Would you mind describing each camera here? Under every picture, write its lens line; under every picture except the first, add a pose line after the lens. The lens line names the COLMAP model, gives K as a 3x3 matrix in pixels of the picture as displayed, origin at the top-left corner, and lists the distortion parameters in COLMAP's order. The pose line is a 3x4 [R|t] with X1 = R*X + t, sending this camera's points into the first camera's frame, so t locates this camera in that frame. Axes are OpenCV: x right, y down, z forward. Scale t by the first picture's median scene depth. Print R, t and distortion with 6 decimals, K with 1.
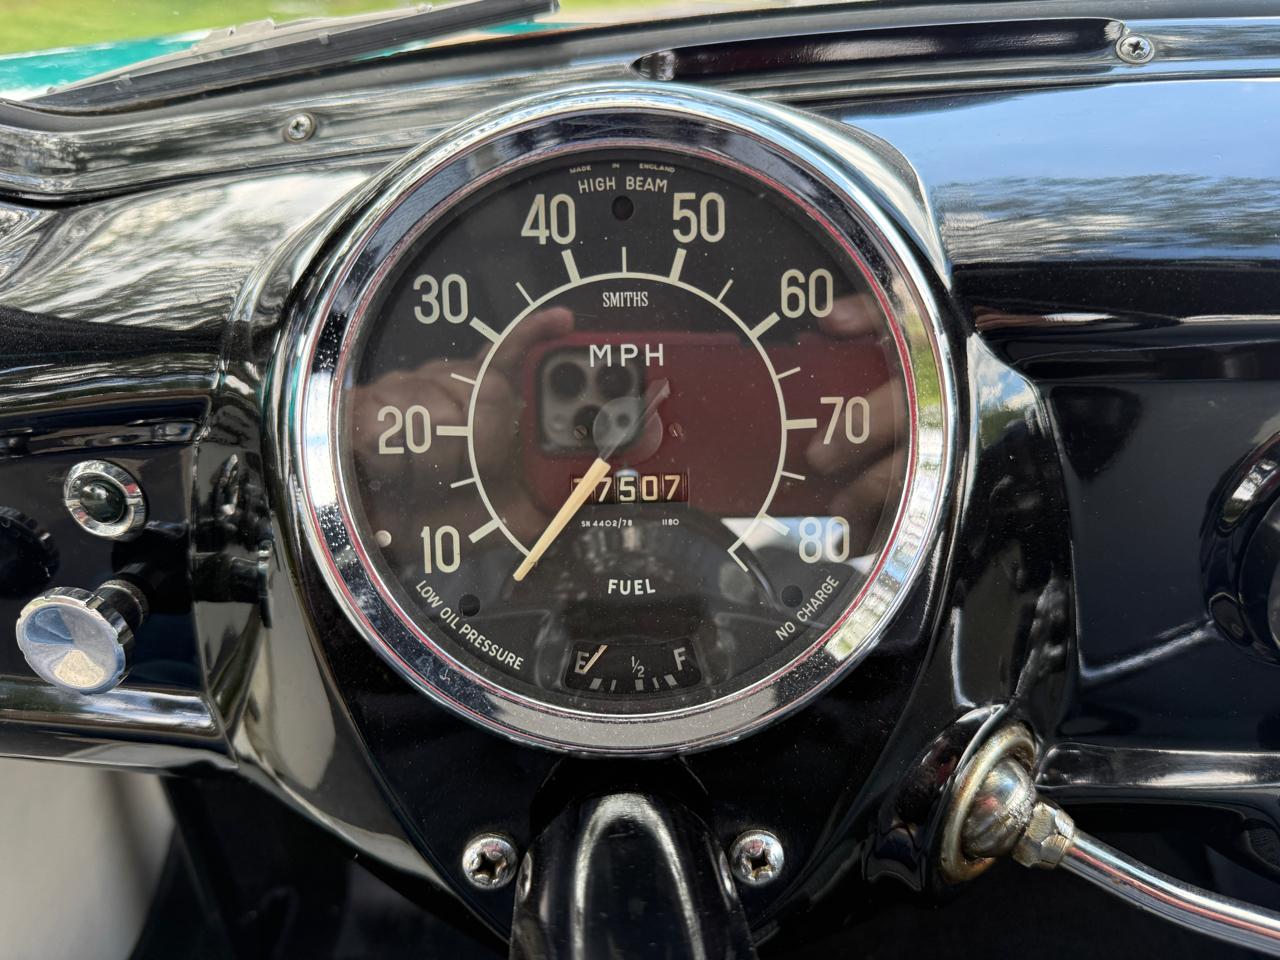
lens RADIAL K [[908.4, 0, 632.9], [0, 908.4, 471.3], [0, 0, 1]] dist [0.075854, -0.102595]
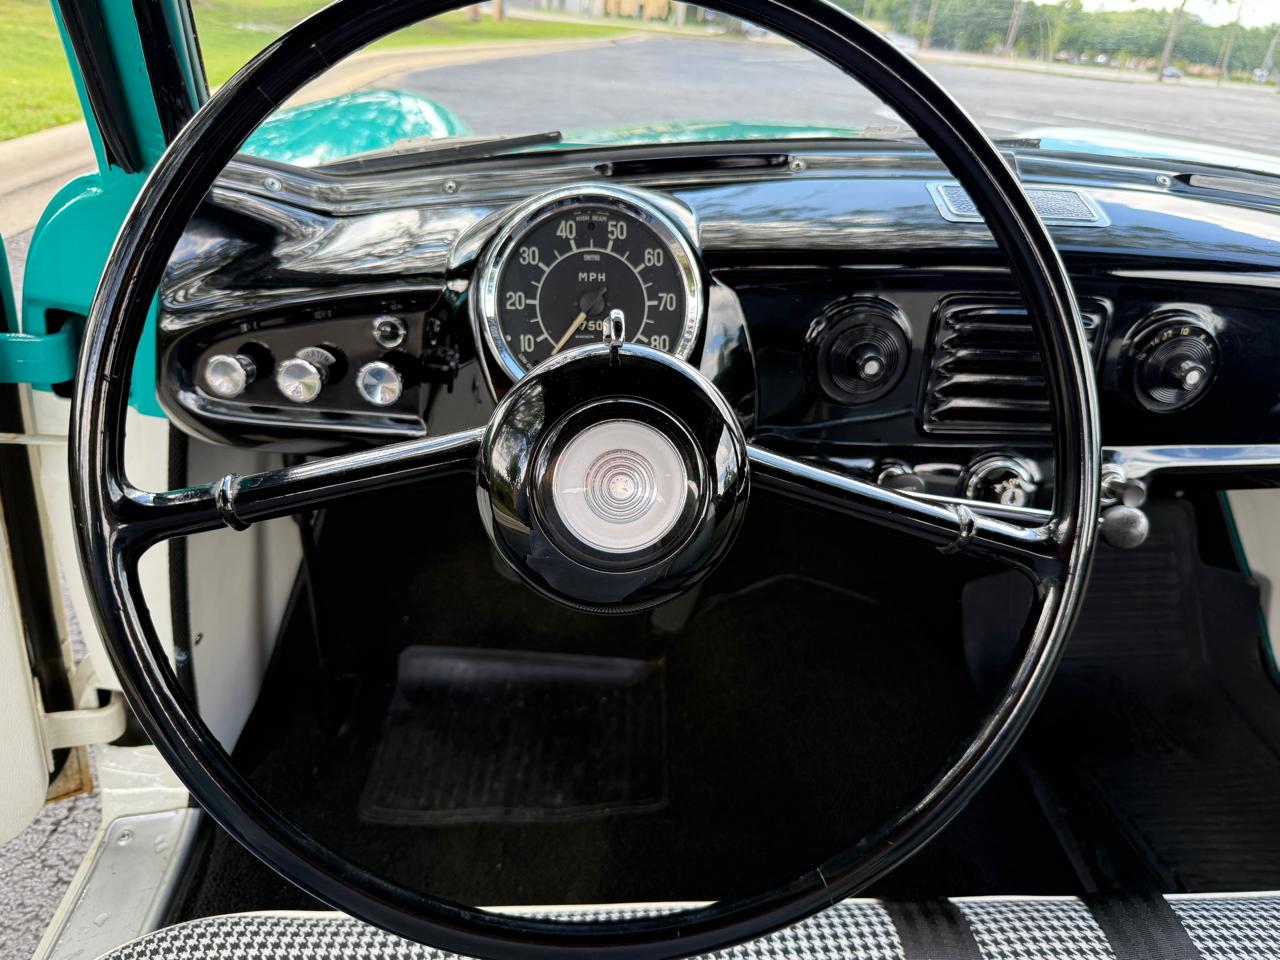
lens RADIAL K [[908.4, 0, 632.9], [0, 908.4, 471.3], [0, 0, 1]] dist [0.075854, -0.102595]
pose [[0.997862, 0.009540, 0.064660, -0.059300], [-0.008811, 0.999895, -0.011544, 0.526379], [-0.064763, 0.010950, 0.997841, -1.907382]]
